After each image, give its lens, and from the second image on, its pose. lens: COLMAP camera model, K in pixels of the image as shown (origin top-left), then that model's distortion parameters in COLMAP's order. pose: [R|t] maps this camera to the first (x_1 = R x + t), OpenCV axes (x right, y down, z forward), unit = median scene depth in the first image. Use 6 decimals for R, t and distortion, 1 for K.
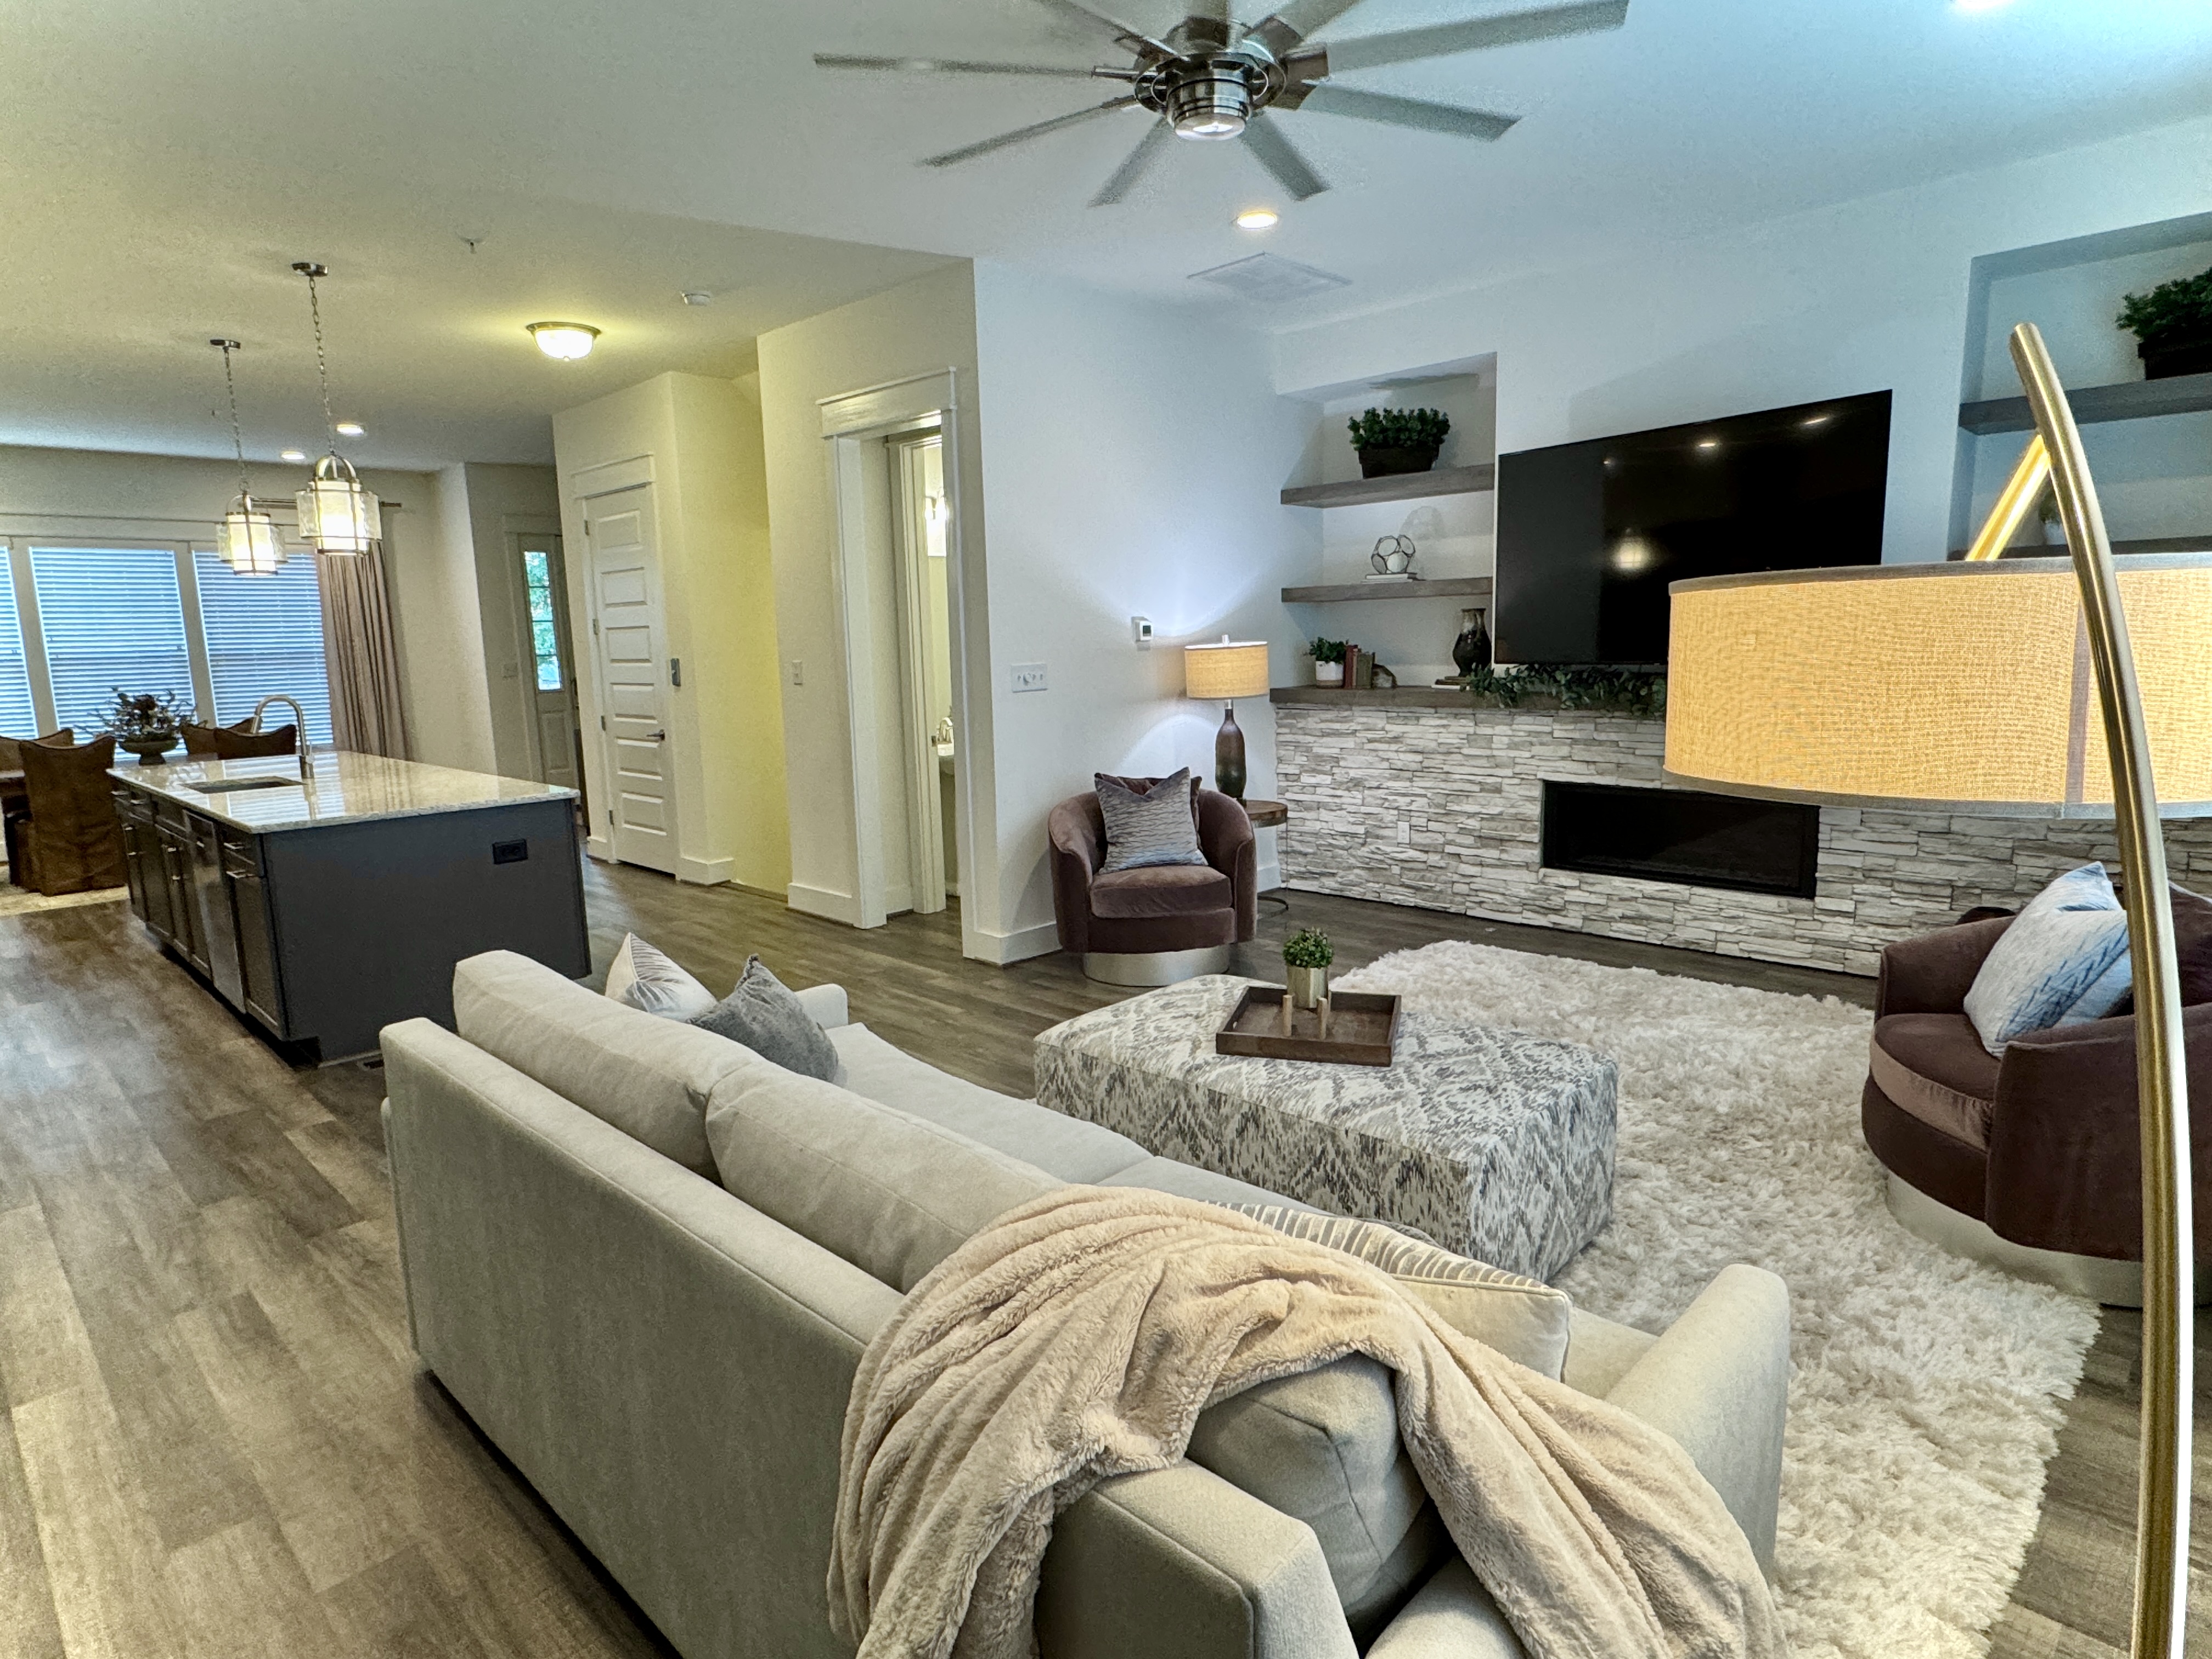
lens RADIAL K [[1234.6, 0, 1108.4], [0, 1234.6, 824.9], [0, 0, 1]] dist [-0.000567, 0.001383]
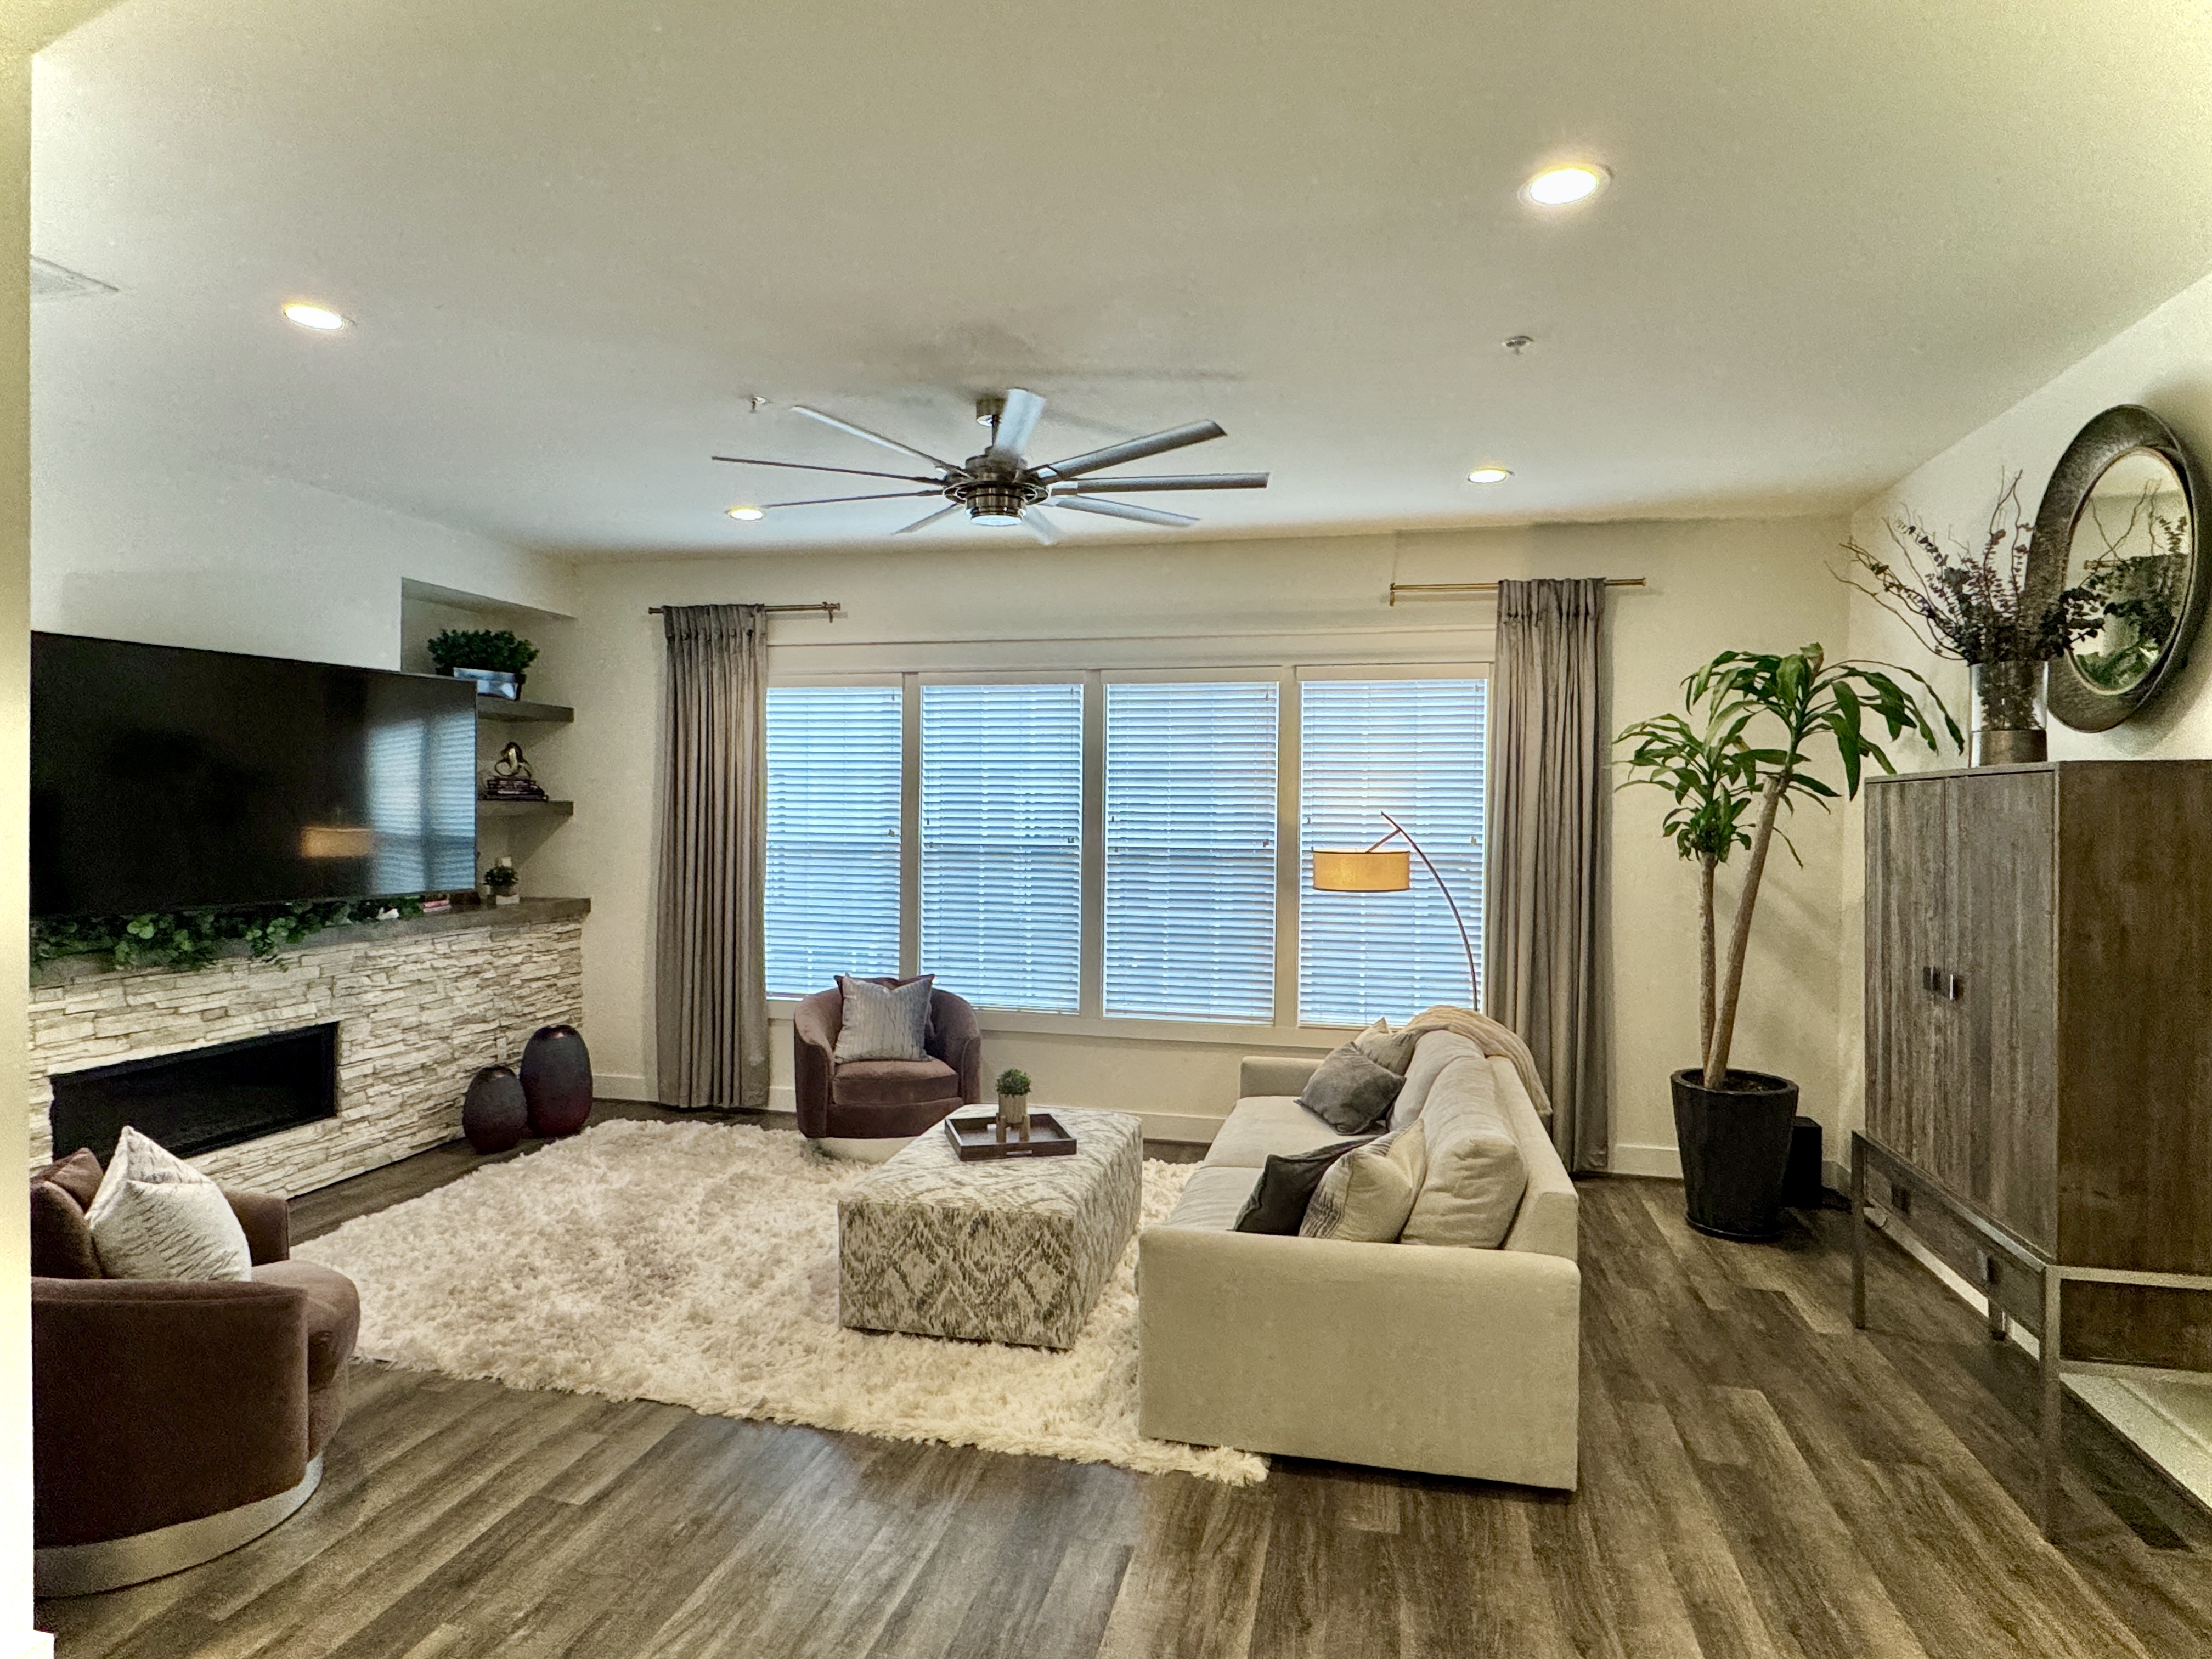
lens RADIAL K [[1234.6, 0, 1095.2], [0, 1234.6, 808.2], [0, 0, 1]] dist [-0.000567, 0.001383]
pose [[-0.511884, 0.023422, 0.858735, -0.596065], [0.137446, 0.988984, 0.054956, -0.149013], [-0.847988, 0.146161, -0.509464, 0.833322]]
